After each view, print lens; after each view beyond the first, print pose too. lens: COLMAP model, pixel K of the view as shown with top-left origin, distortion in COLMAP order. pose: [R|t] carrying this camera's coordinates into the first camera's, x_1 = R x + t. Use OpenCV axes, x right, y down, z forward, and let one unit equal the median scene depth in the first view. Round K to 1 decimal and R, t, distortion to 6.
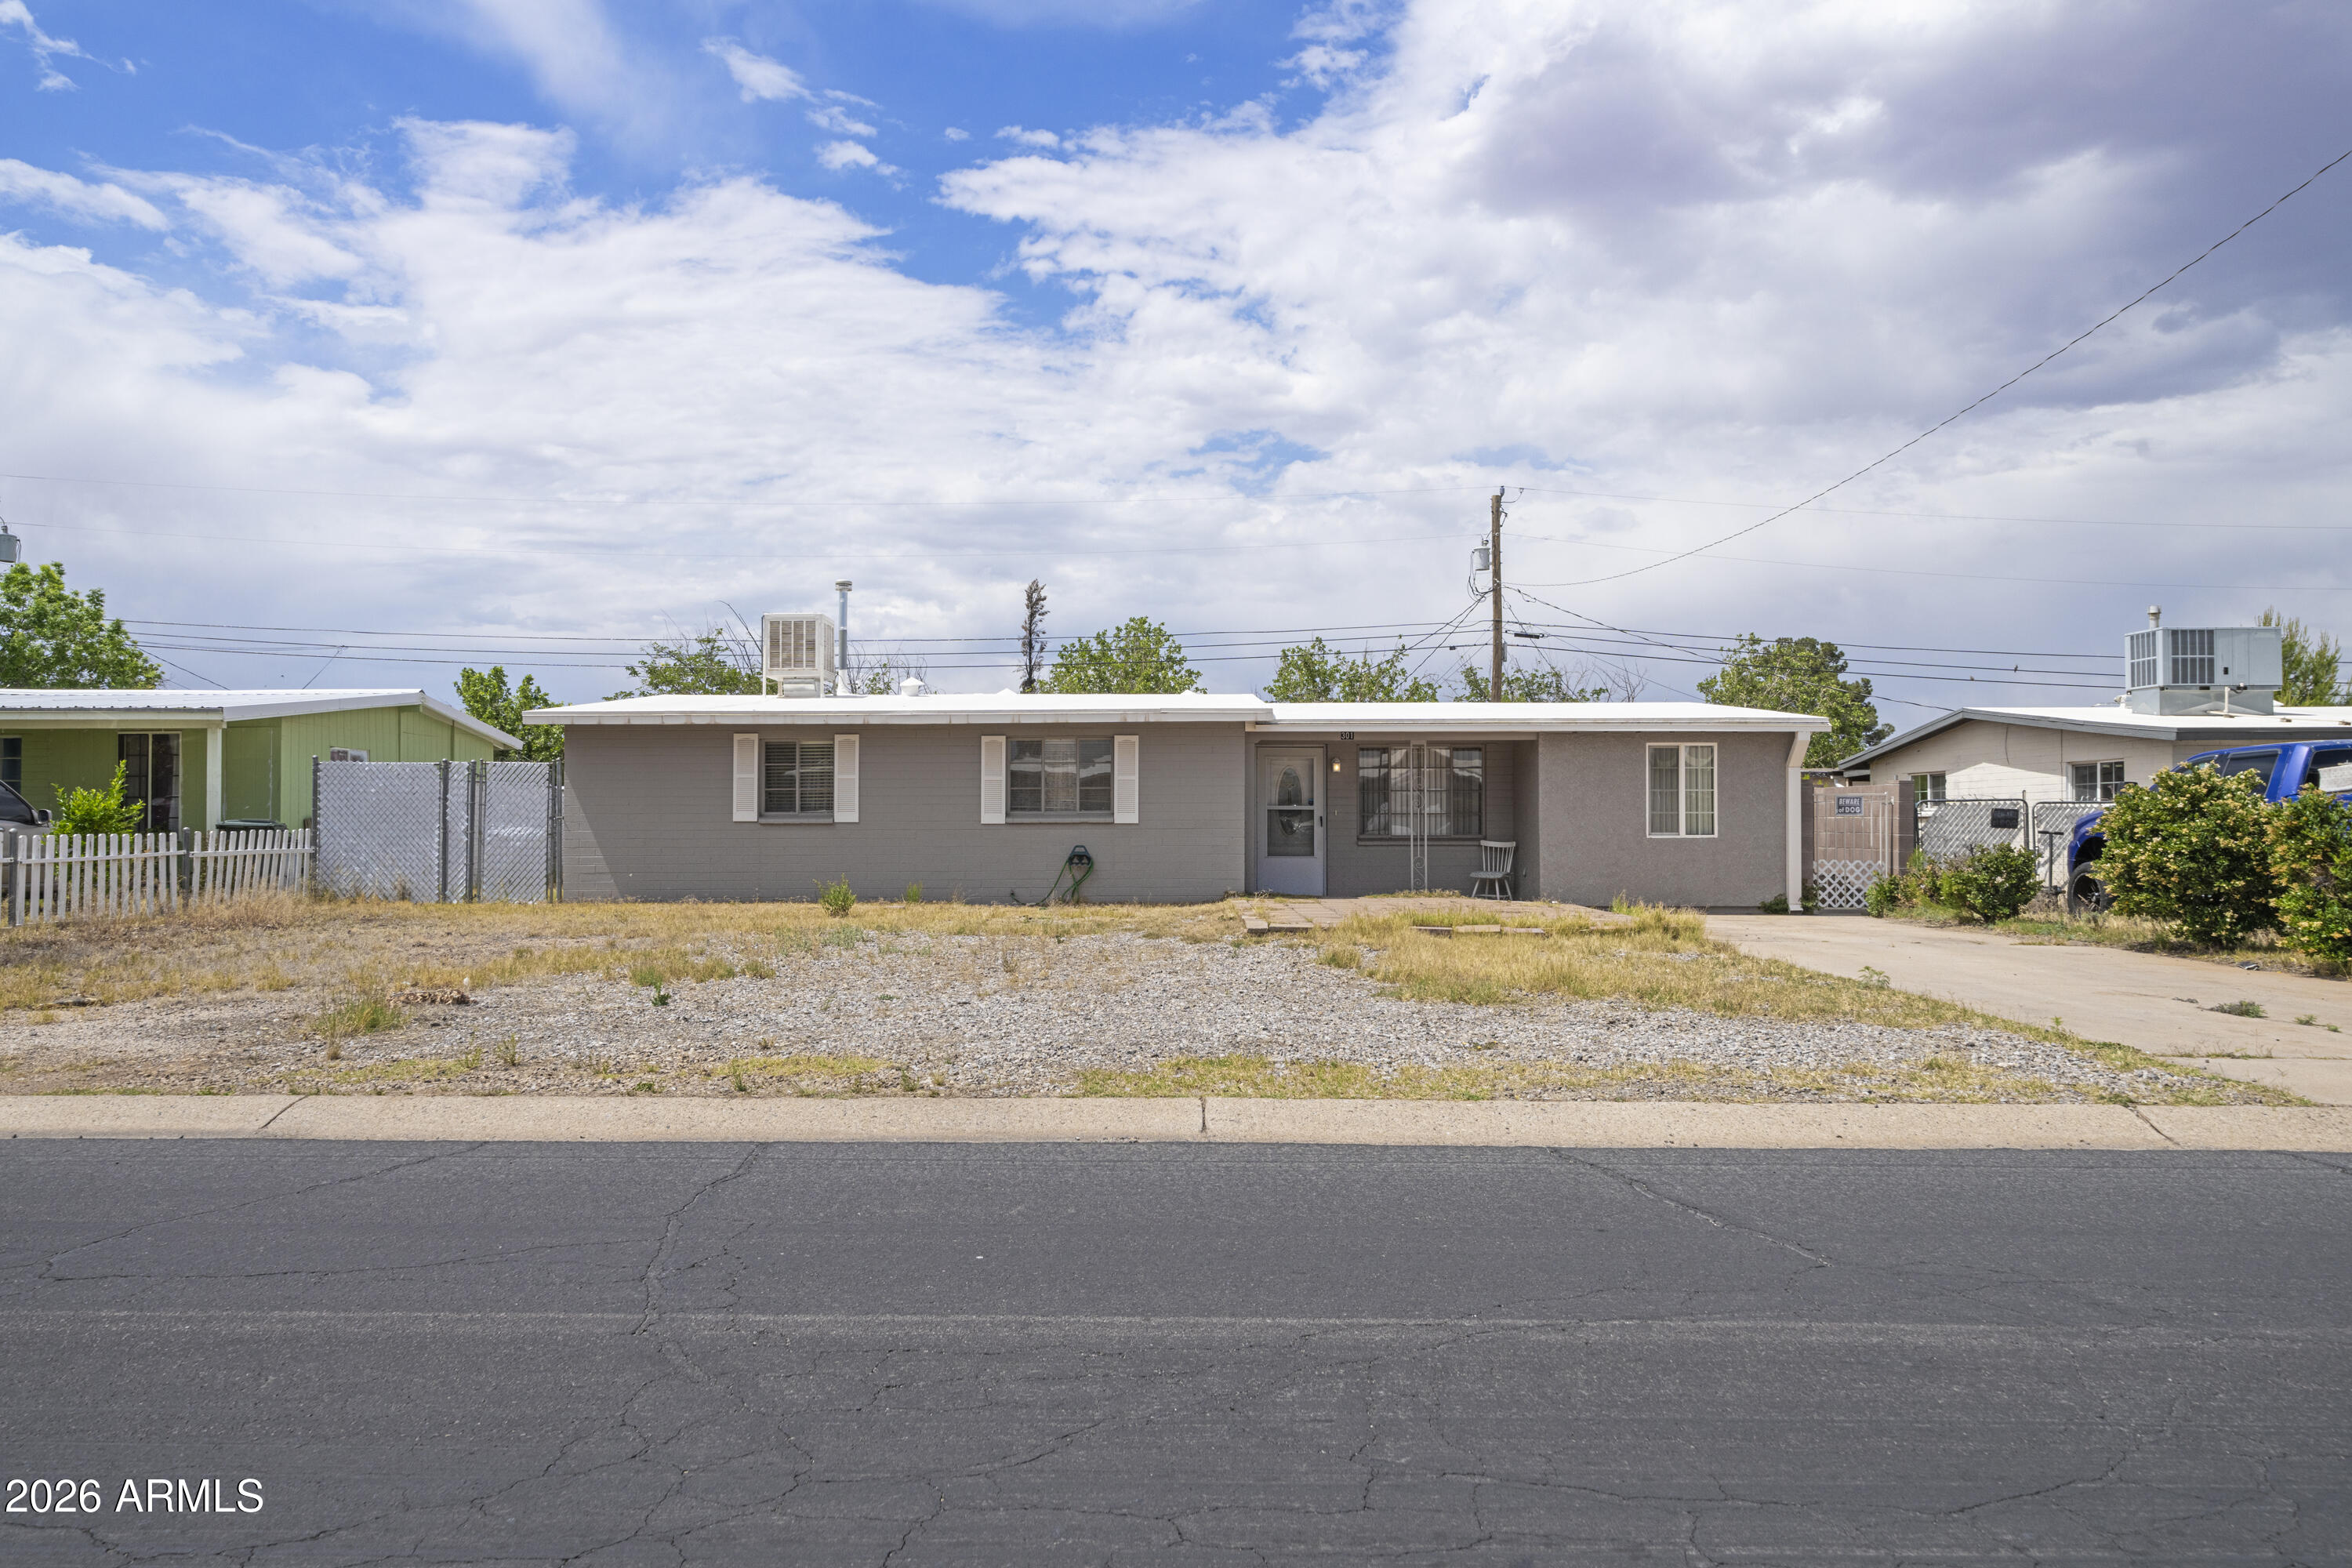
lens RADIAL K [[1621.7, 0, 1173.7], [0, 1621.7, 801.5], [0, 0, 1]] dist [-0.001181, -0.001420]
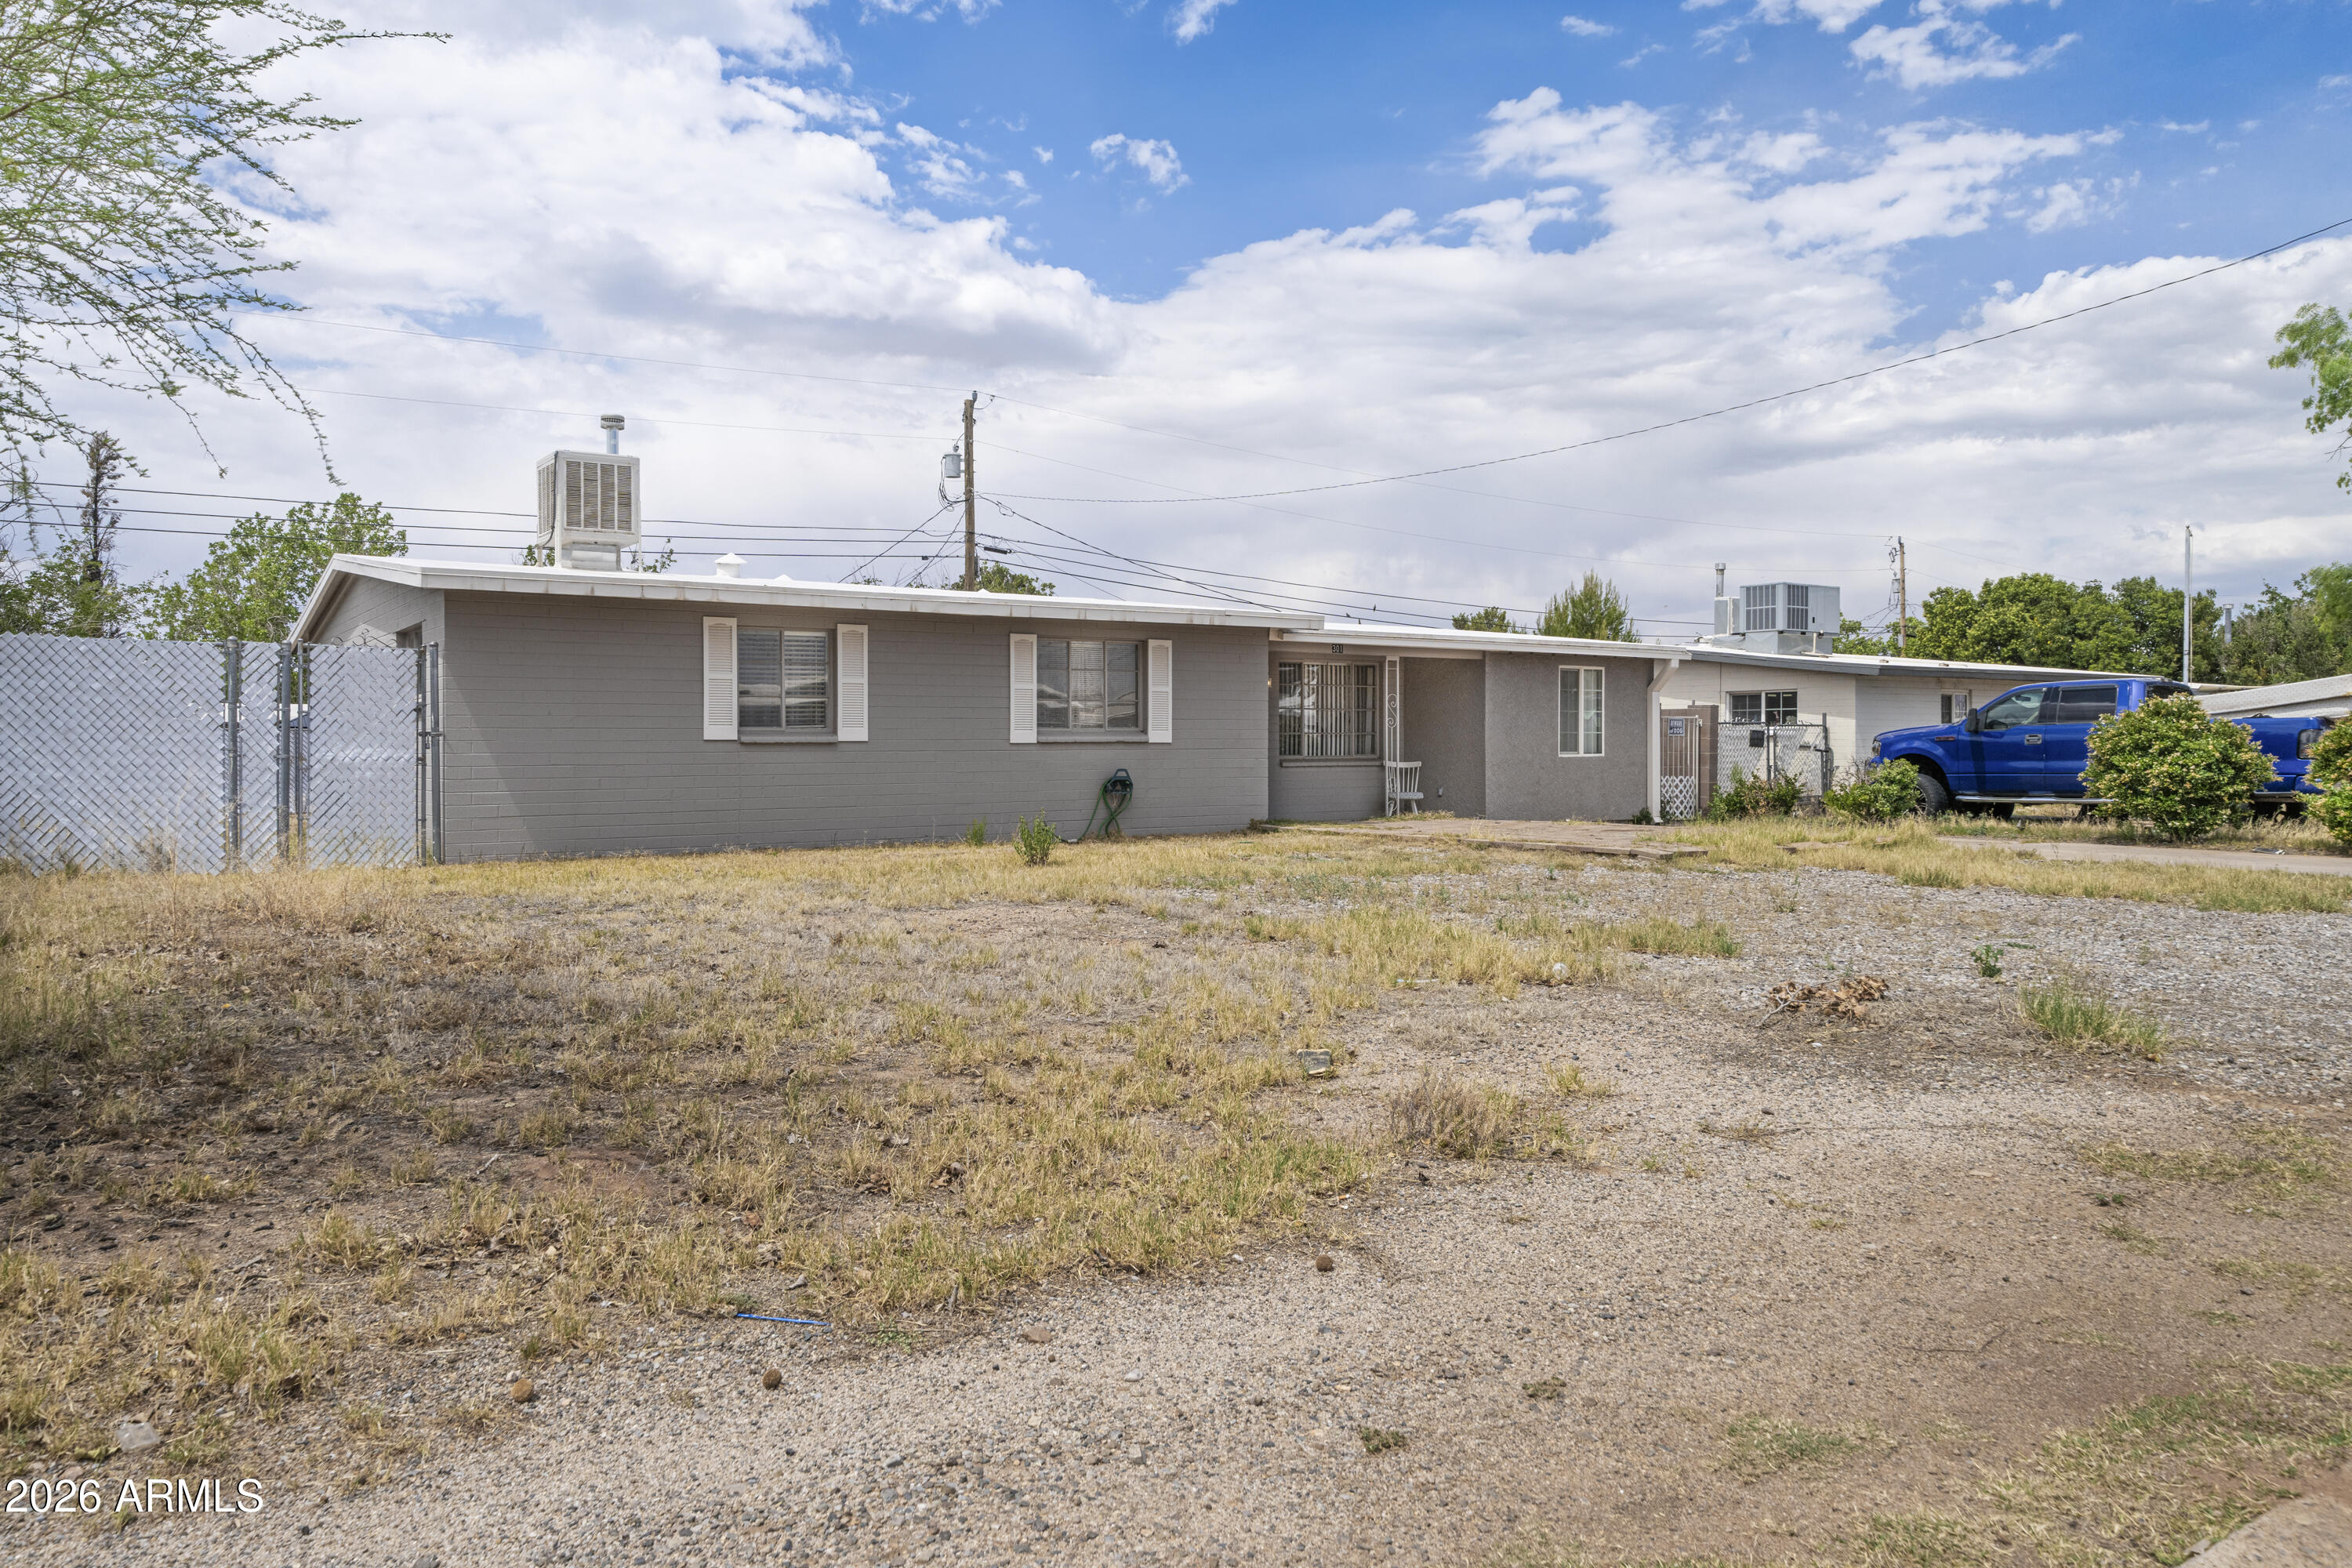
lens RADIAL K [[1621.7, 0, 1175.6], [0, 1621.7, 764.5], [0, 0, 1]] dist [-0.001181, -0.001420]
pose [[0.815320, -0.008065, 0.578955, -0.509419], [-0.006352, 0.999718, 0.022872, 0.005268], [-0.578976, -0.022325, 0.815039, 0.297511]]
